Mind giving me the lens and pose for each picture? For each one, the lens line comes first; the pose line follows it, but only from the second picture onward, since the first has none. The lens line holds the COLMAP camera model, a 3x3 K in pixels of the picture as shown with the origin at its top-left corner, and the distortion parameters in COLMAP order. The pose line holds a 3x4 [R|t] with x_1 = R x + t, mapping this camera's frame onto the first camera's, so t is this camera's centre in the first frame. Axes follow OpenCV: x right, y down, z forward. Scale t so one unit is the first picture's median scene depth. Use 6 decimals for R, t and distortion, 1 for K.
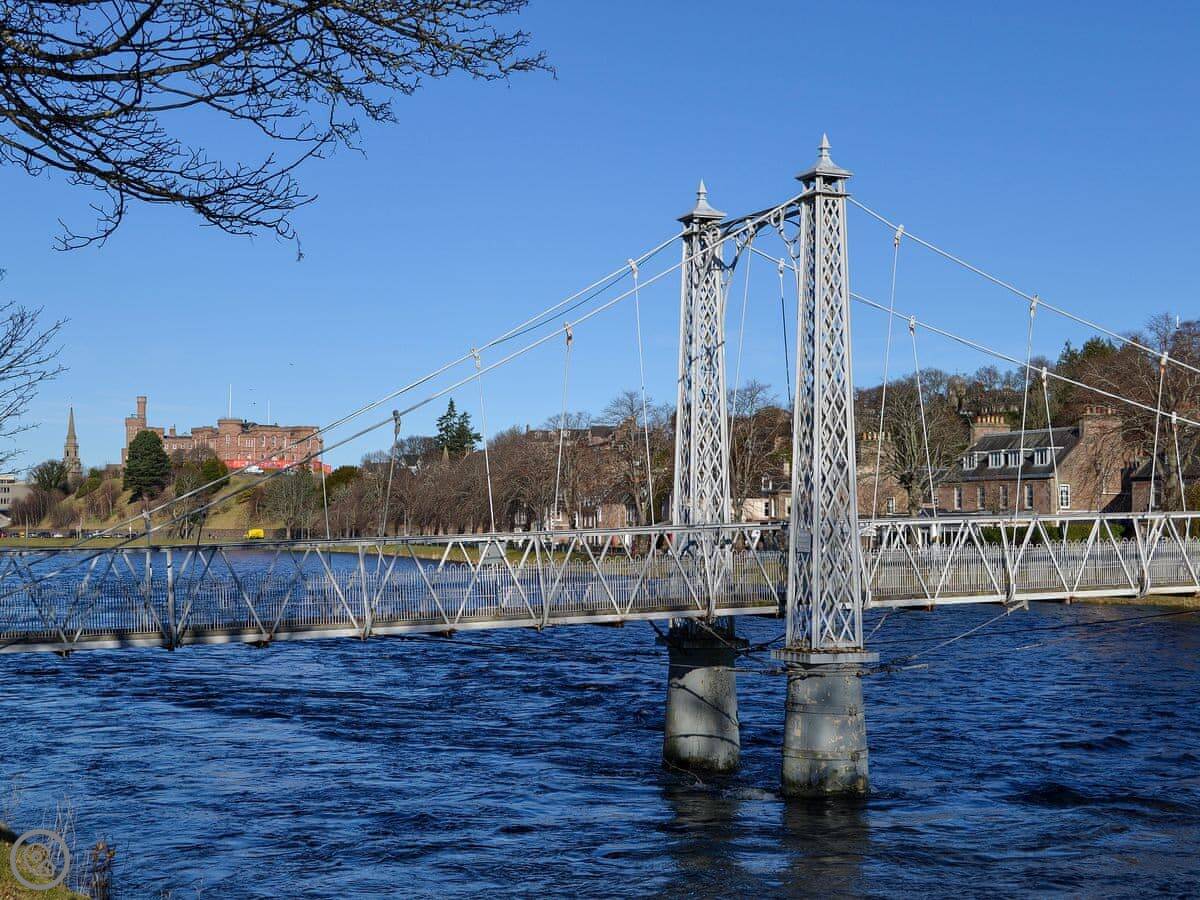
lens RADIAL K [[1089.4, 0, 600.6], [0, 1089.4, 471.4], [0, 0, 1]] dist [-0.115185, 0.014003]
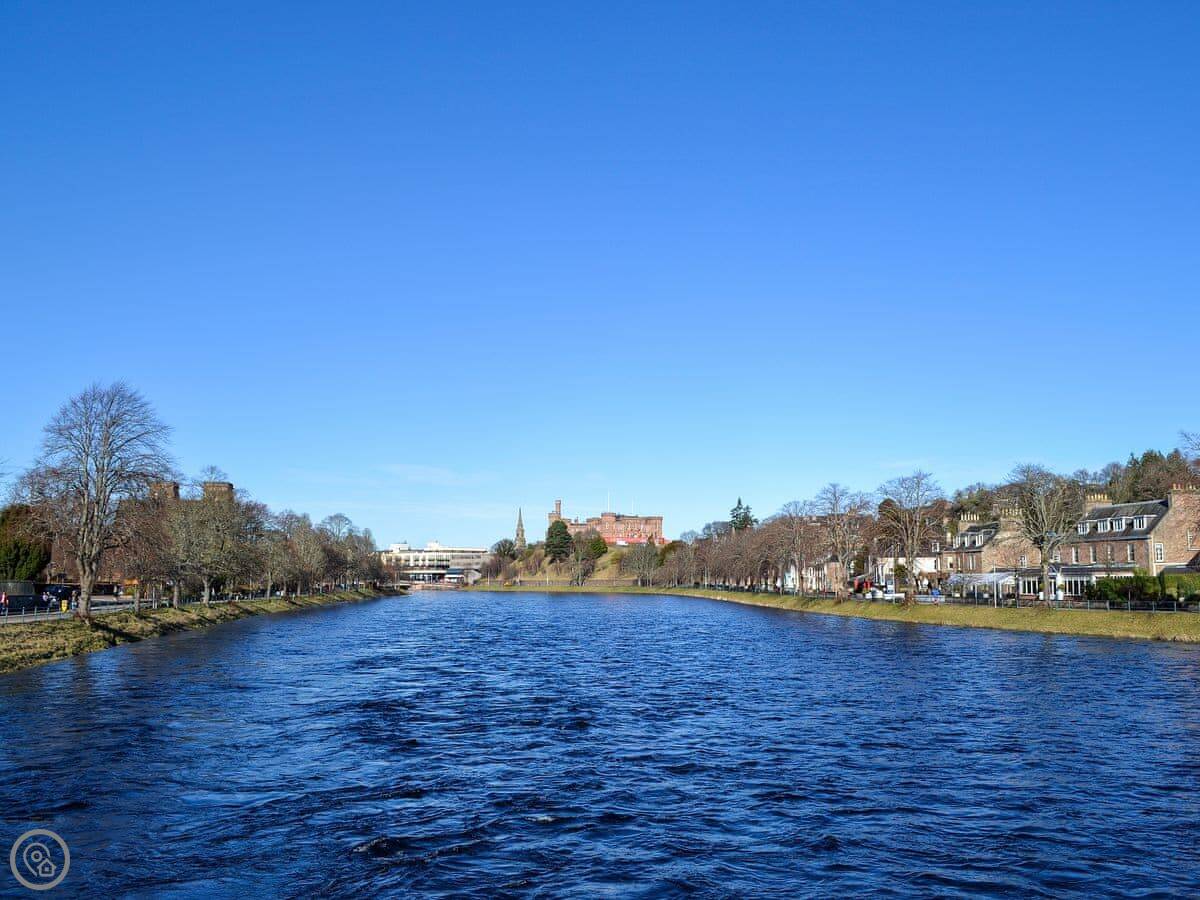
lens RADIAL K [[1089.4, 0, 600.6], [0, 1089.4, 471.4], [0, 0, 1]] dist [-0.115185, 0.014003]
pose [[0.991981, -0.019108, -0.124937, -0.139380], [0.011861, 0.998217, -0.058498, -0.013615], [0.125832, 0.056547, 0.990439, -0.628944]]
